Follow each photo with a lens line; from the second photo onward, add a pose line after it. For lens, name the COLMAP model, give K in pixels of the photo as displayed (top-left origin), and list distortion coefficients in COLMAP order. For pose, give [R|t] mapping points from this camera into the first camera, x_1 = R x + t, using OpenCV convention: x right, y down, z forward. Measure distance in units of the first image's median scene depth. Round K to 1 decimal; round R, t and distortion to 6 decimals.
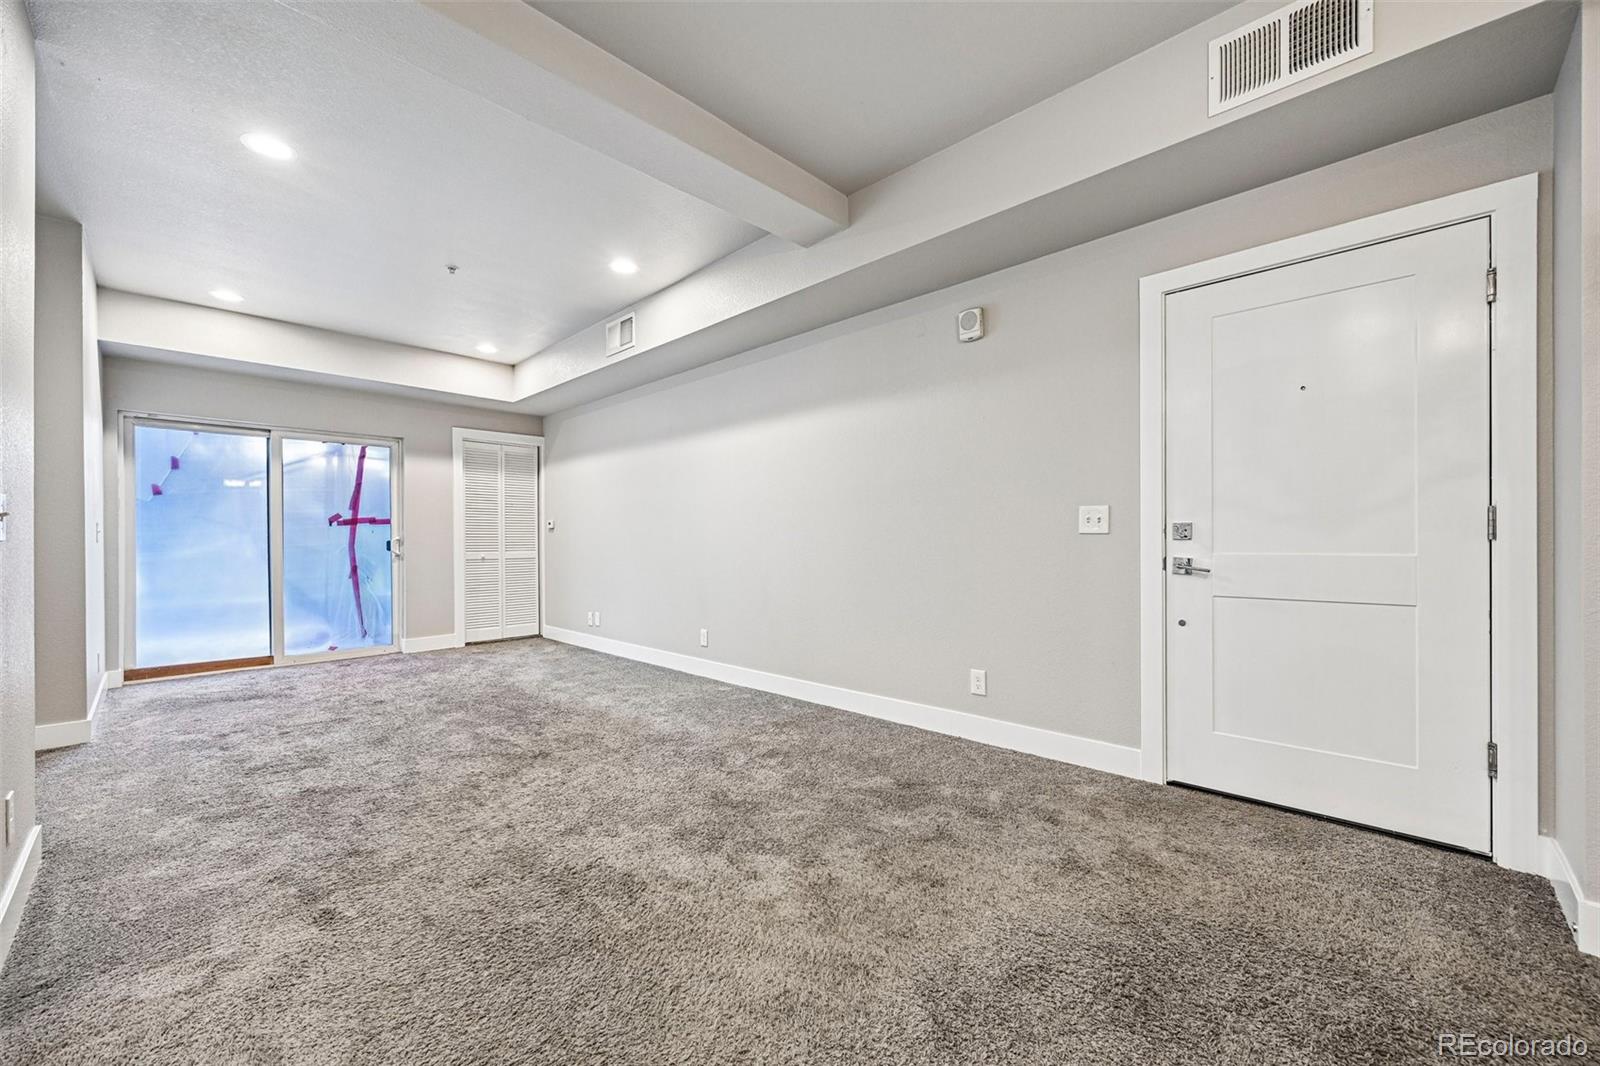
lens RADIAL K [[624.4, 0, 802.3], [0, 624.4, 542.0], [0, 0, 1]] dist [-0.001498, 0.000578]
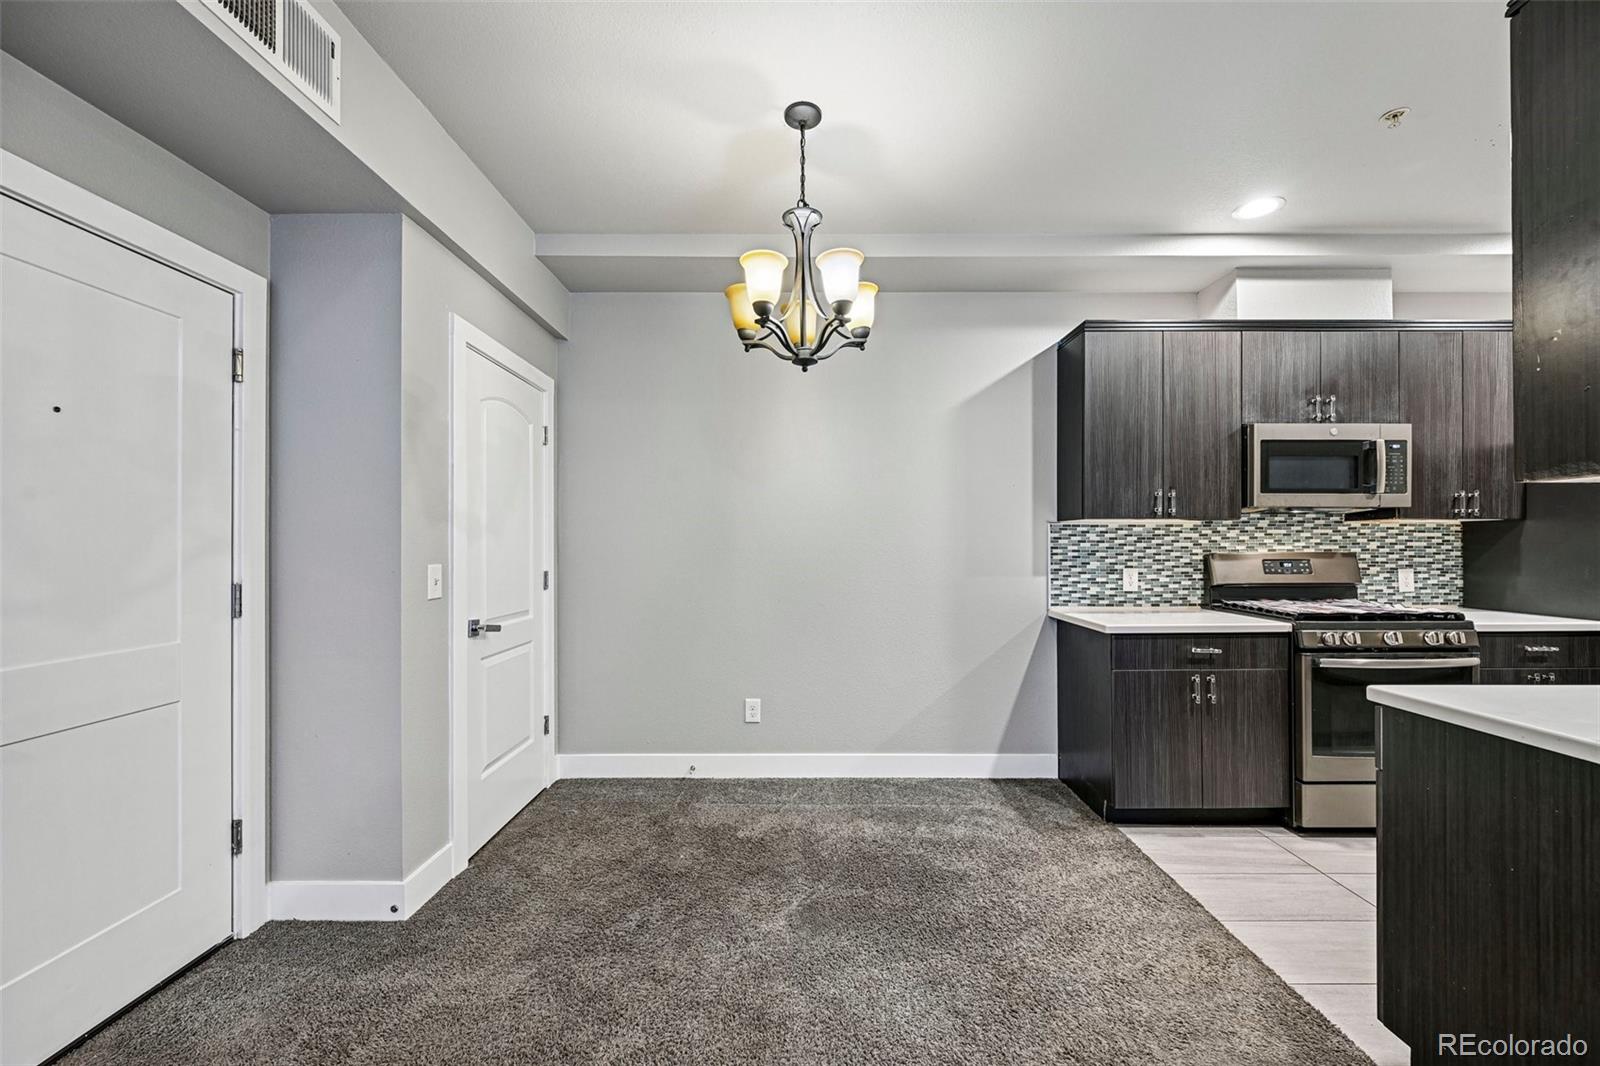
lens RADIAL K [[632.4, 0, 797.8], [0, 632.4, 542.1], [0, 0, 1]] dist [-0.000018, -0.000118]
pose [[-0.691650, 0.007252, 0.722196, -0.203101], [0.005623, 0.999973, -0.004657, -0.092401], [-0.722211, 0.000840, -0.691673, 0.840516]]
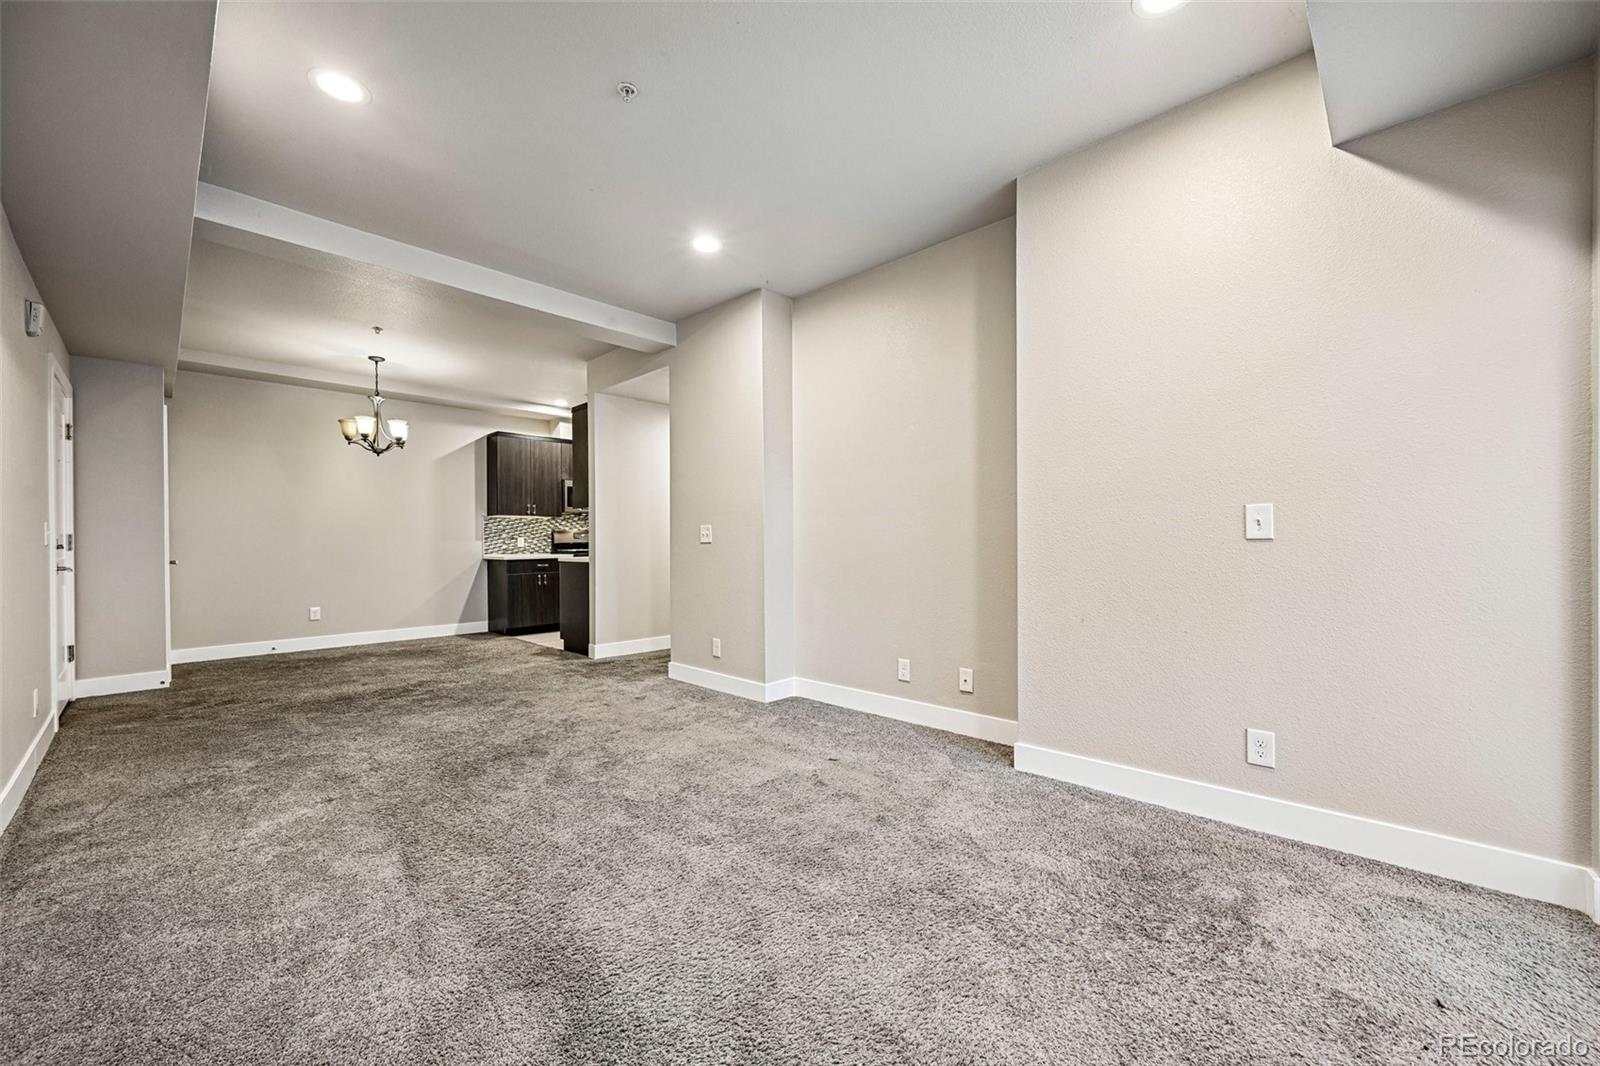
lens RADIAL K [[624.4, 0, 802.3], [0, 624.4, 542.0], [0, 0, 1]] dist [-0.001498, 0.000578]
pose [[-0.999933, 0.011045, -0.003428, -1.114279], [0.011027, 0.999927, 0.004956, -0.012532], [0.003483, 0.004918, -0.999982, 2.508745]]
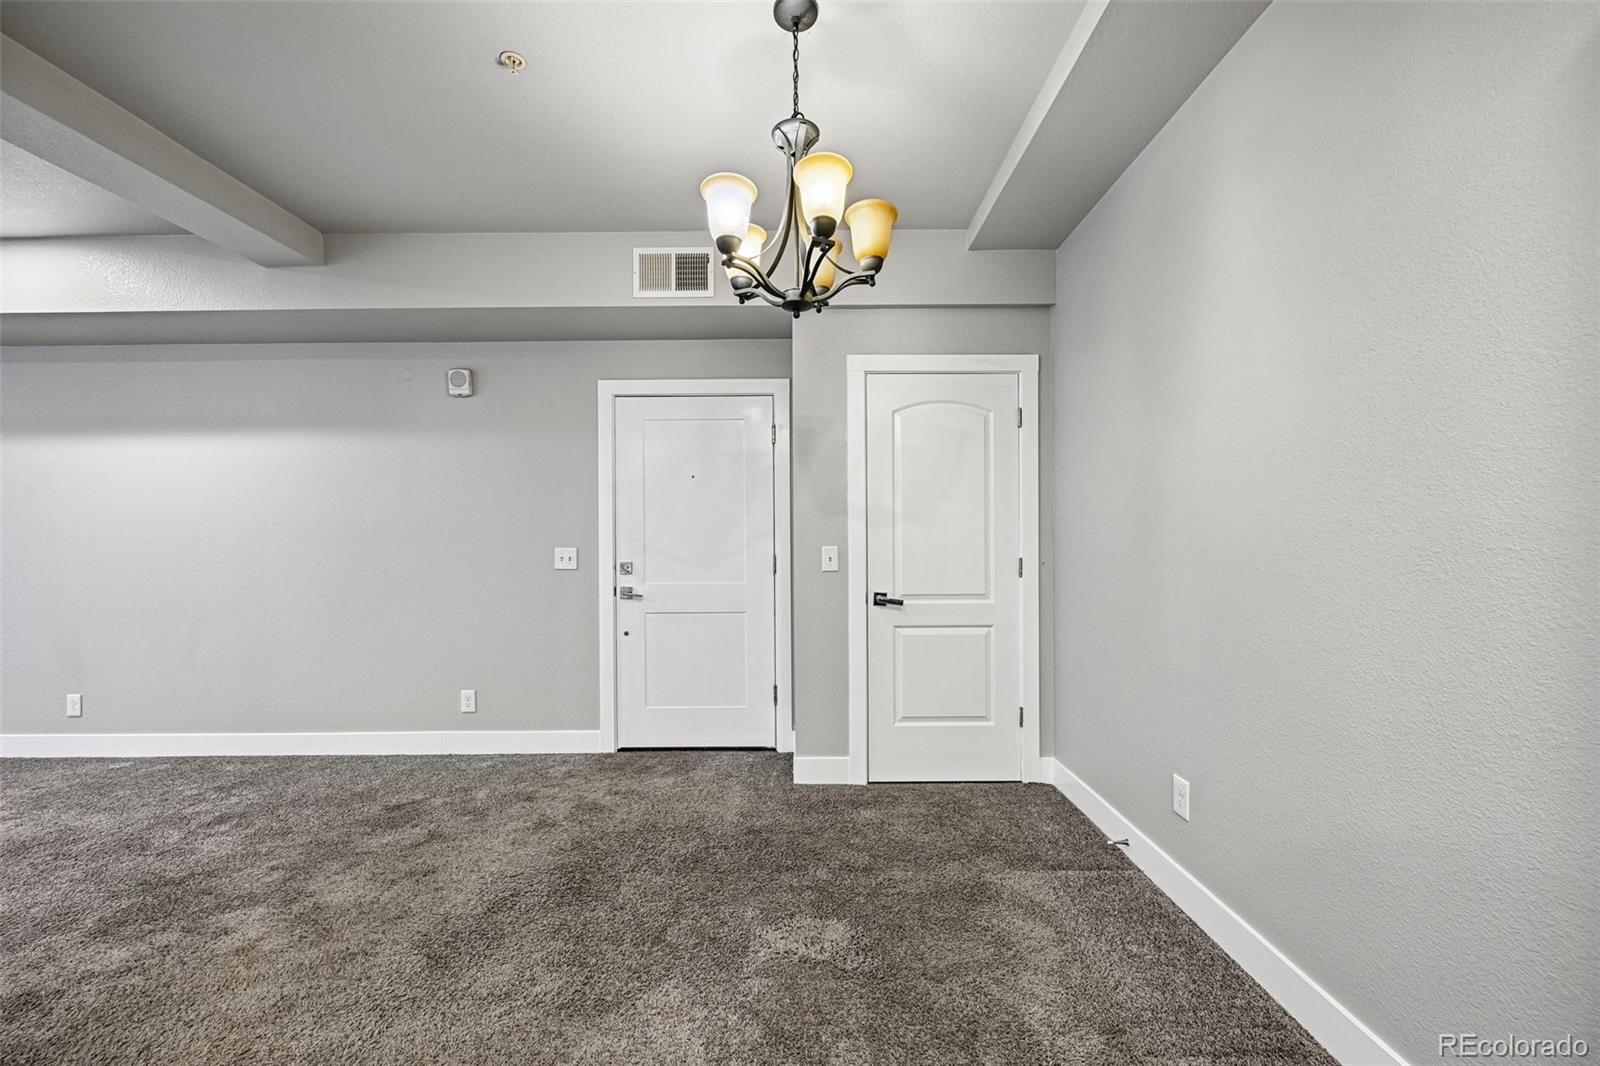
lens RADIAL K [[624.4, 0, 802.3], [0, 624.4, 542.0], [0, 0, 1]] dist [-0.001498, 0.000578]
pose [[0.725608, -0.000960, 0.688108, -0.071992], [0.005650, 0.999974, -0.004563, -0.070172], [-0.688086, 0.007199, 0.725594, -0.303098]]
